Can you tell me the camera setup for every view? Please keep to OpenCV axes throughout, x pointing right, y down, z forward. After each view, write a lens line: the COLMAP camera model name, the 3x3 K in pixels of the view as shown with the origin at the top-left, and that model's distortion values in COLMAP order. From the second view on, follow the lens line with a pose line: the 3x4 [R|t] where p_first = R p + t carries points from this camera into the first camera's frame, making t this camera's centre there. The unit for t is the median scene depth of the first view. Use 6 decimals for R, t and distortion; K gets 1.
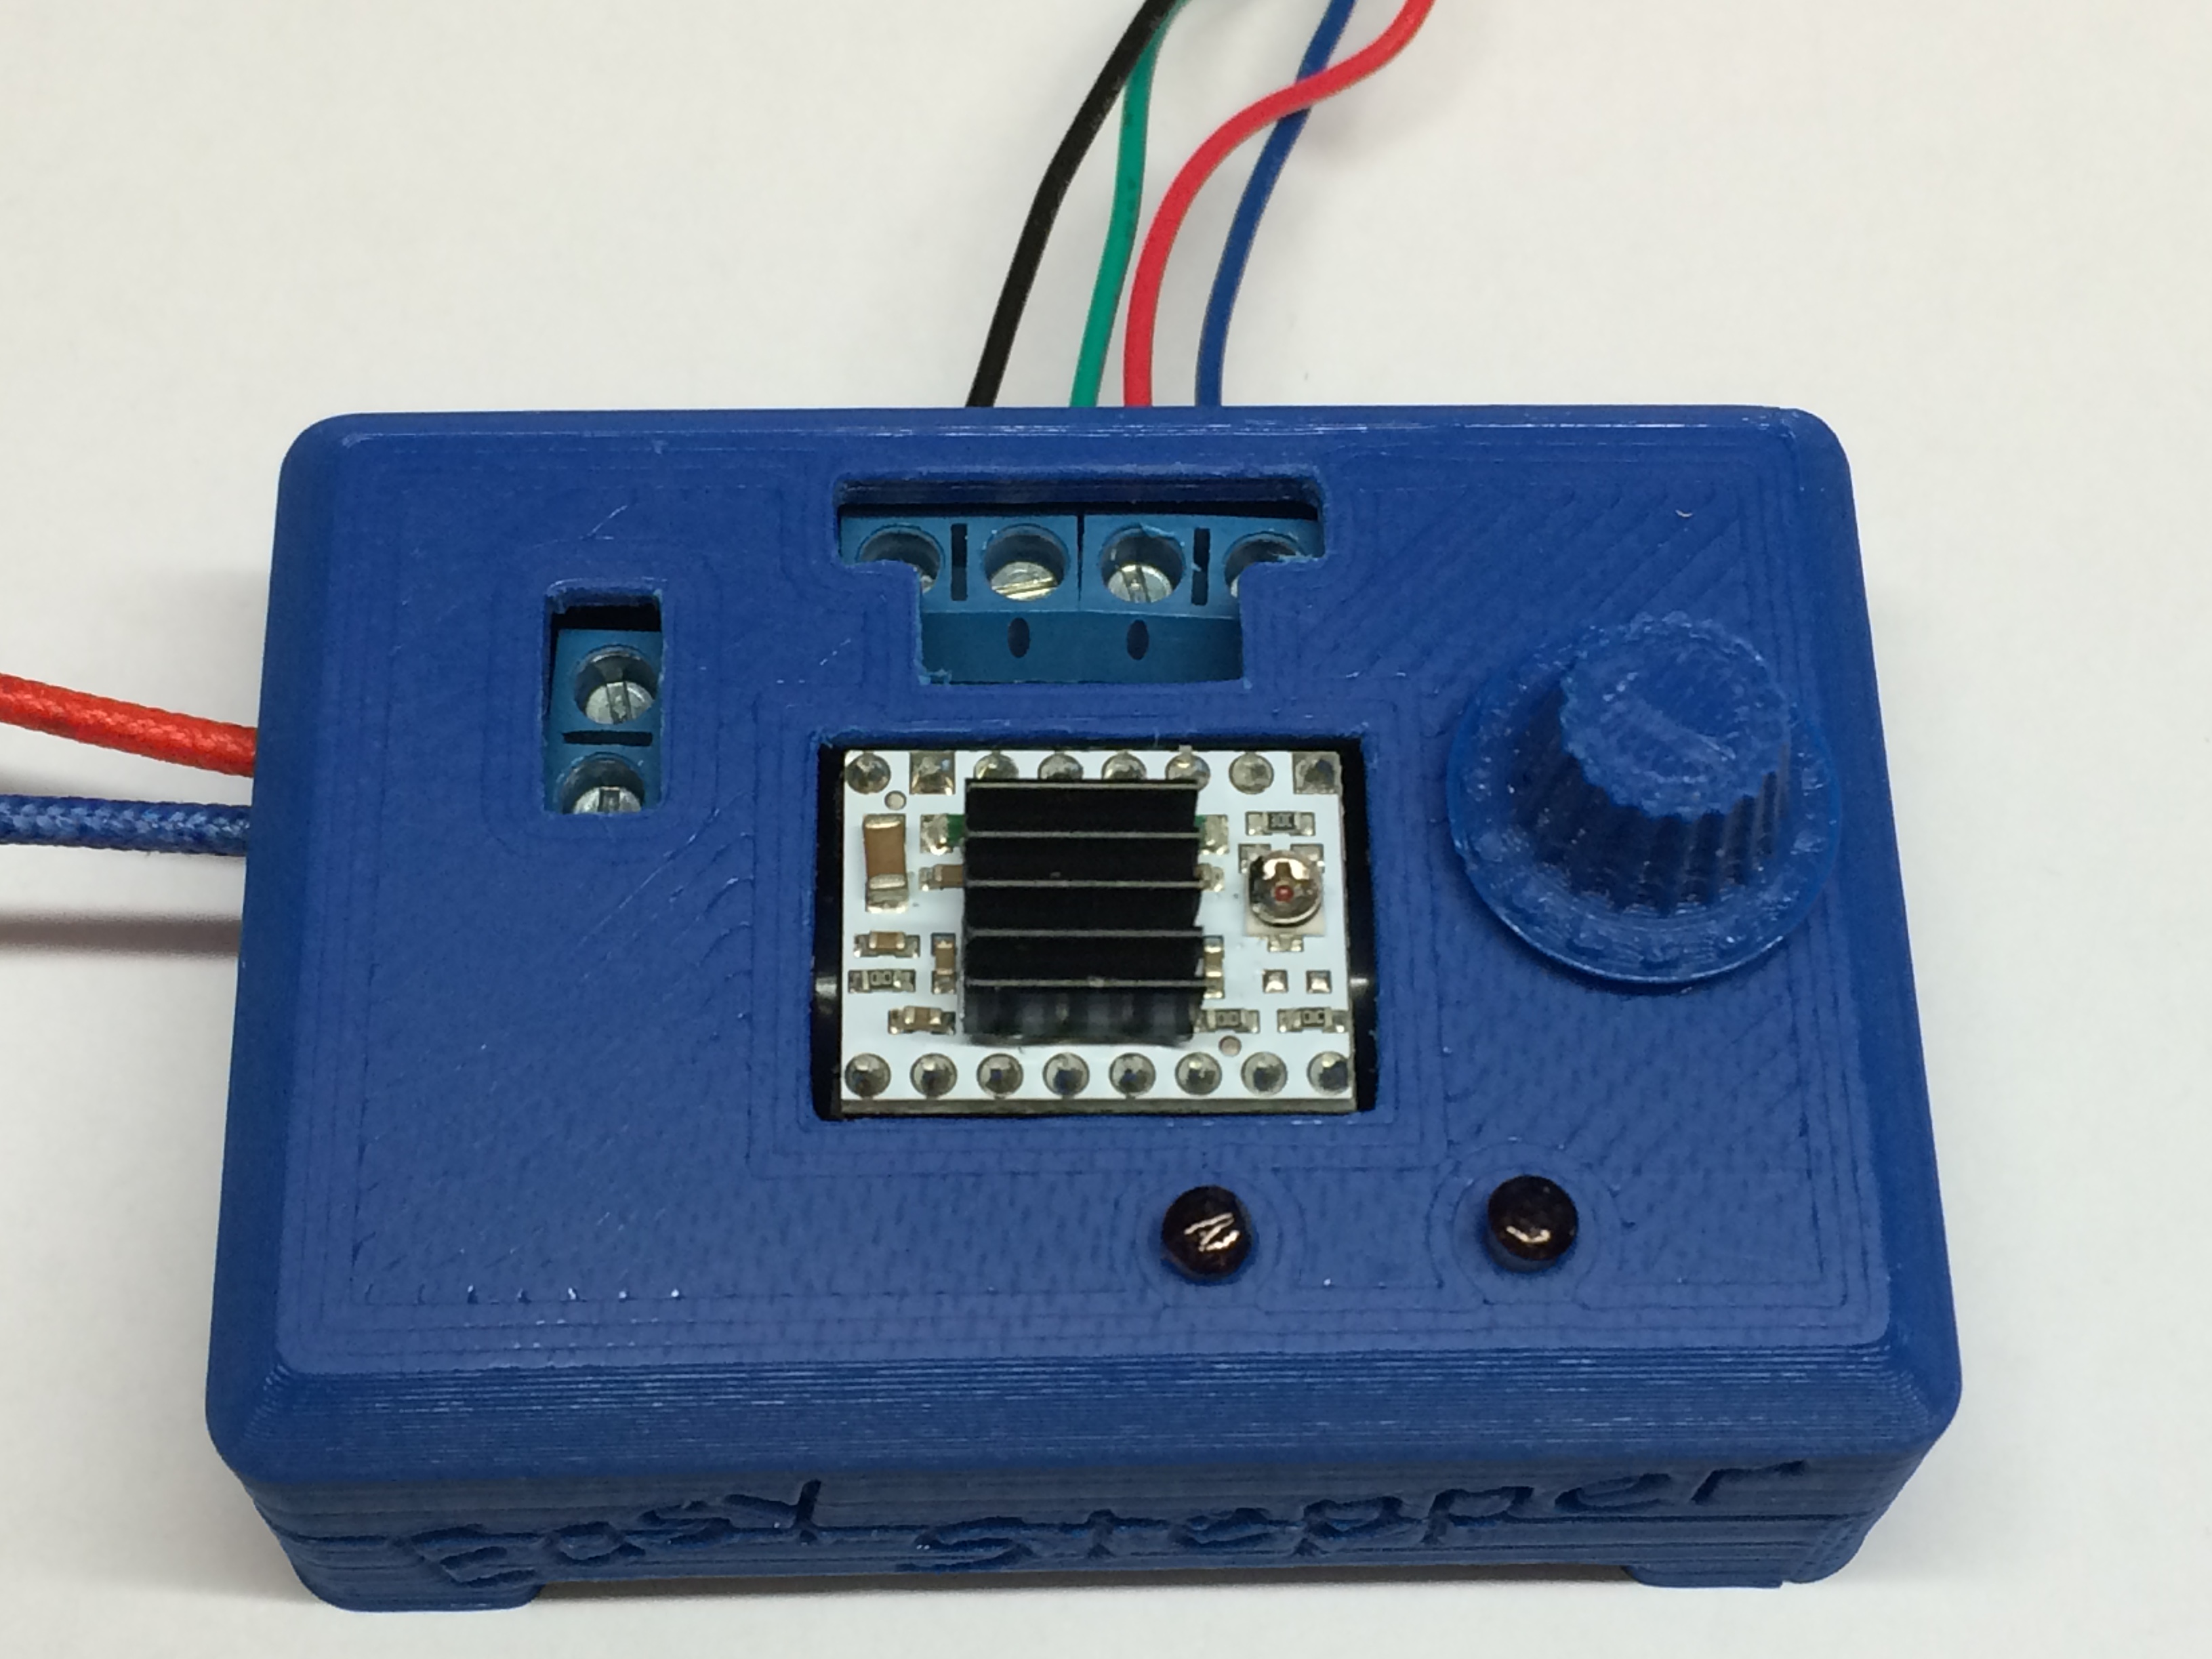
lens RADIAL K [[3713.3, 0, 1121.3], [0, 3713.3, 837.0], [0, 0, 1]] dist [0.075209, 0.000000]
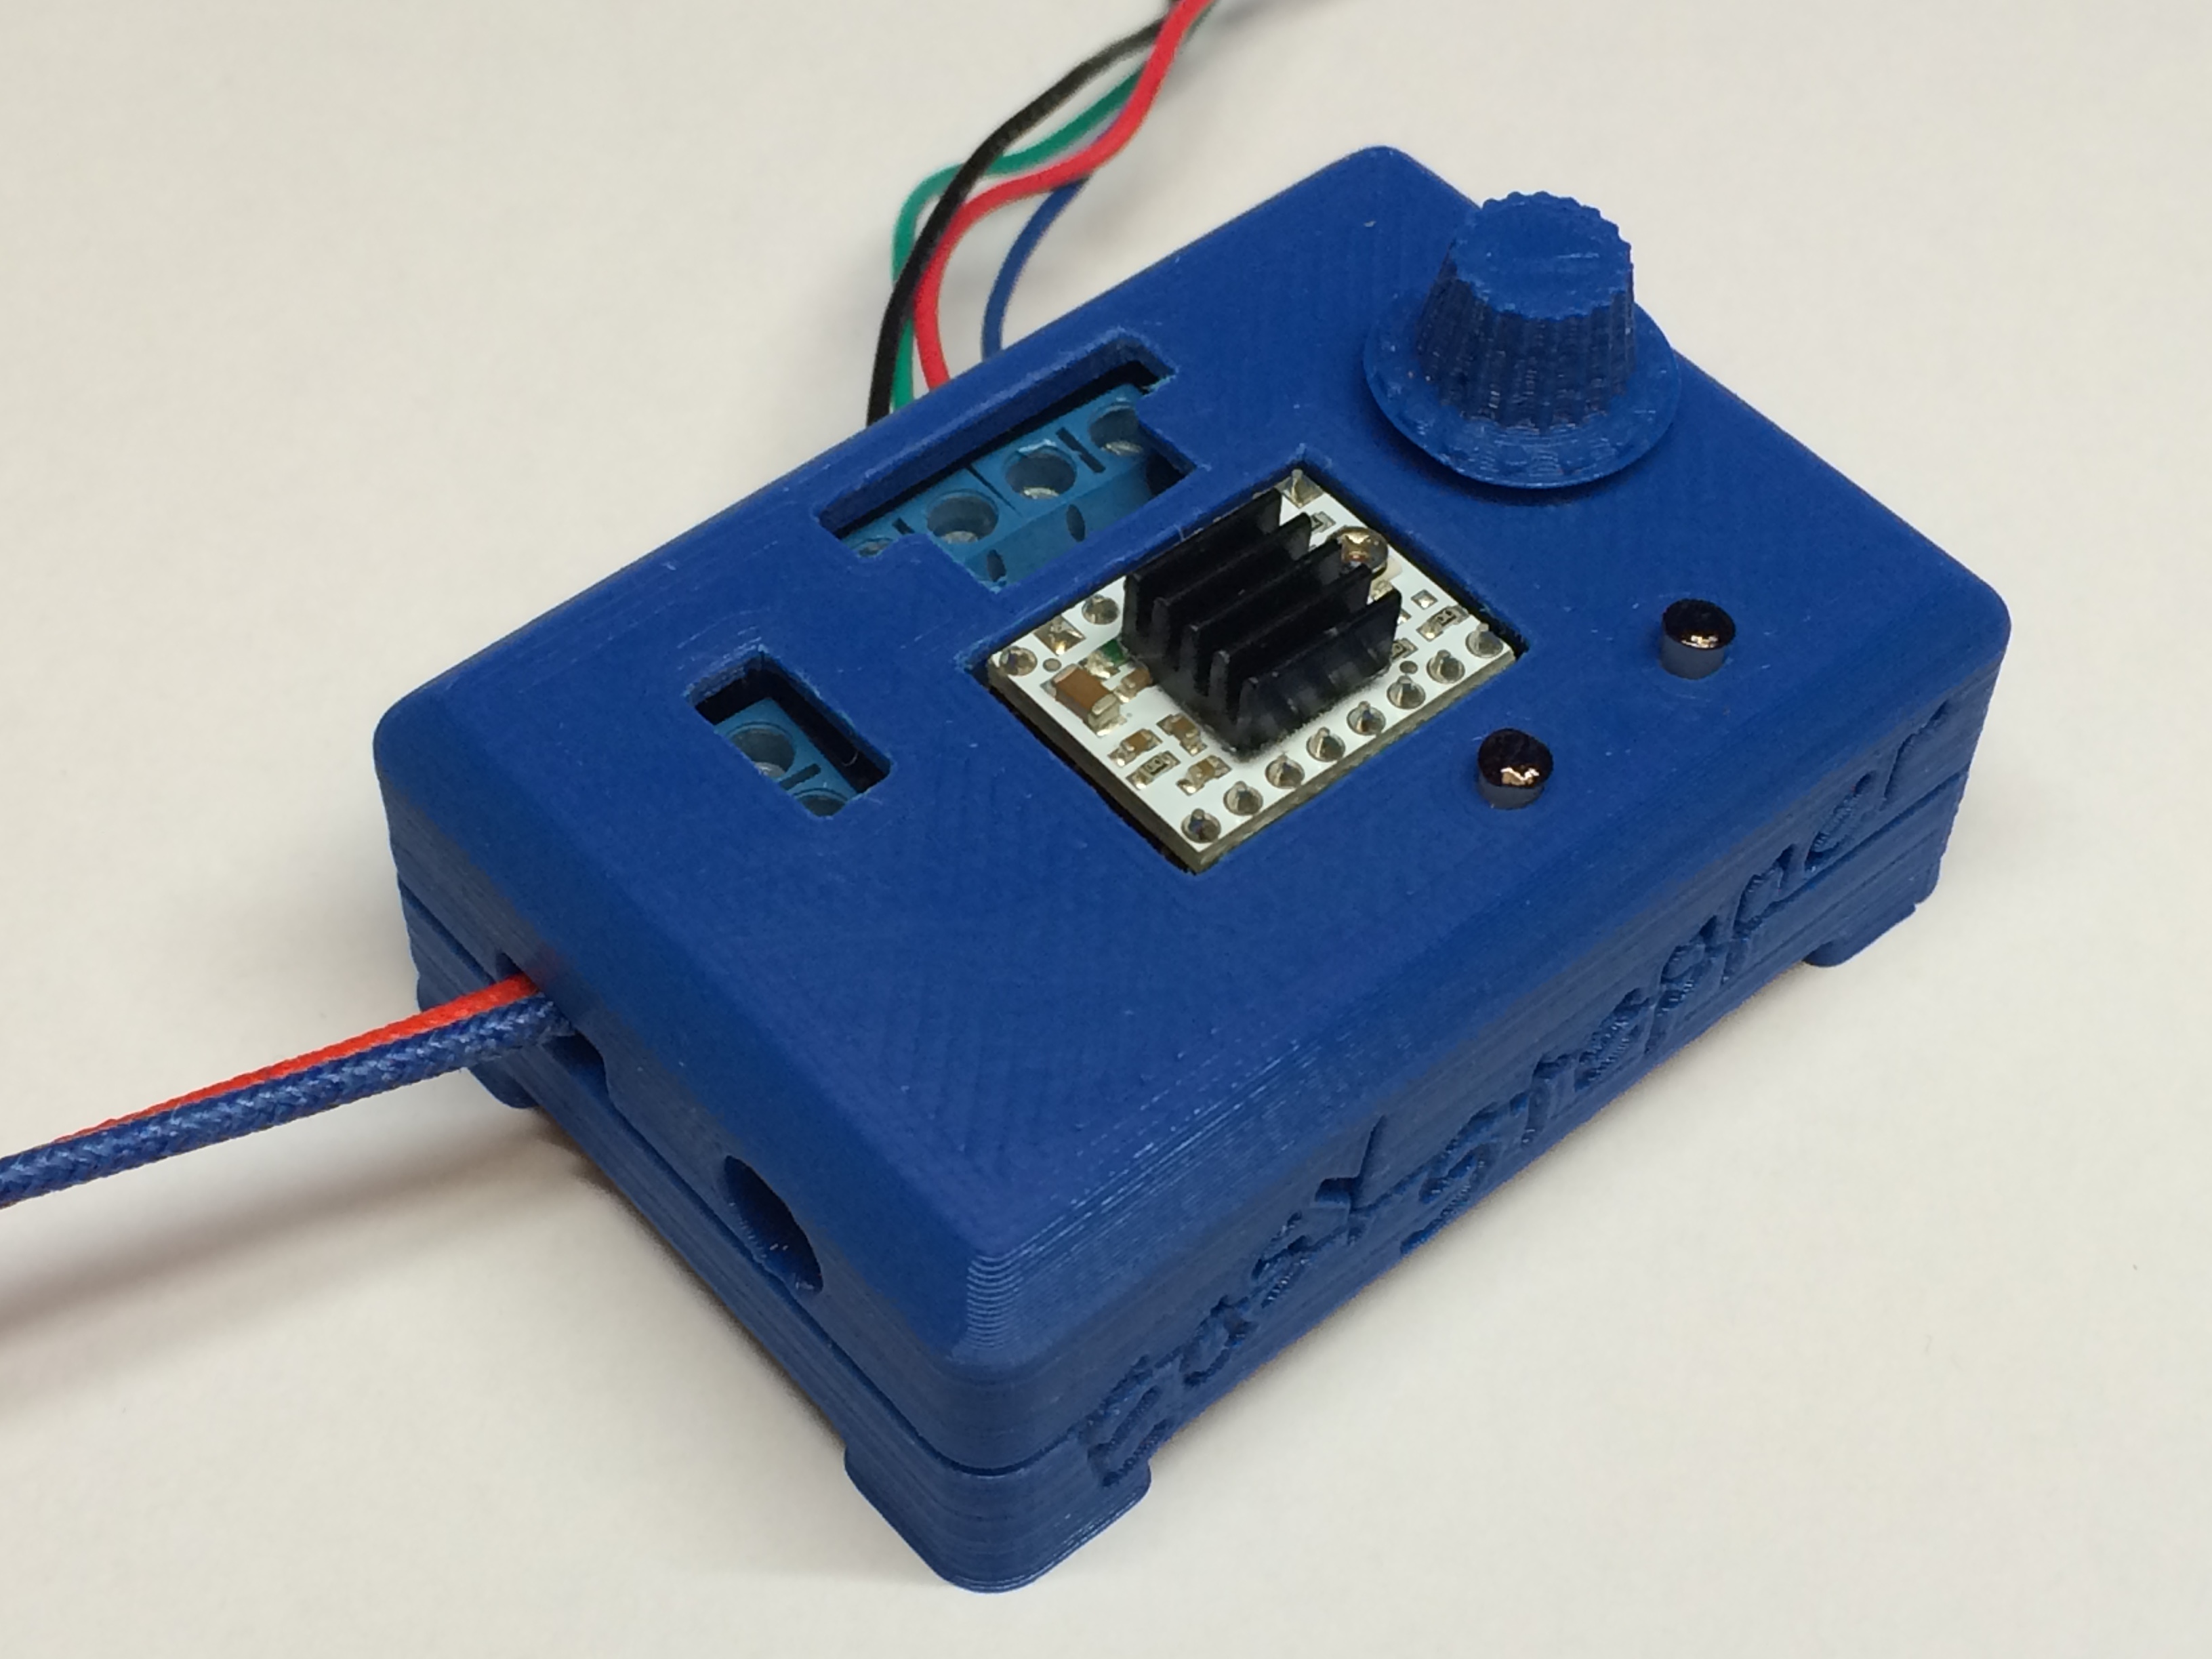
lens RADIAL K [[3713.3, 0, 1099.3], [0, 3713.3, 830.6], [0, 0, 1]] dist [0.075209, 0.000000]
pose [[0.776340, -0.500630, 0.382970, -0.532444], [0.571753, 0.815076, -0.093541, 0.153359], [-0.265320, 0.291585, 0.919012, -0.068532]]
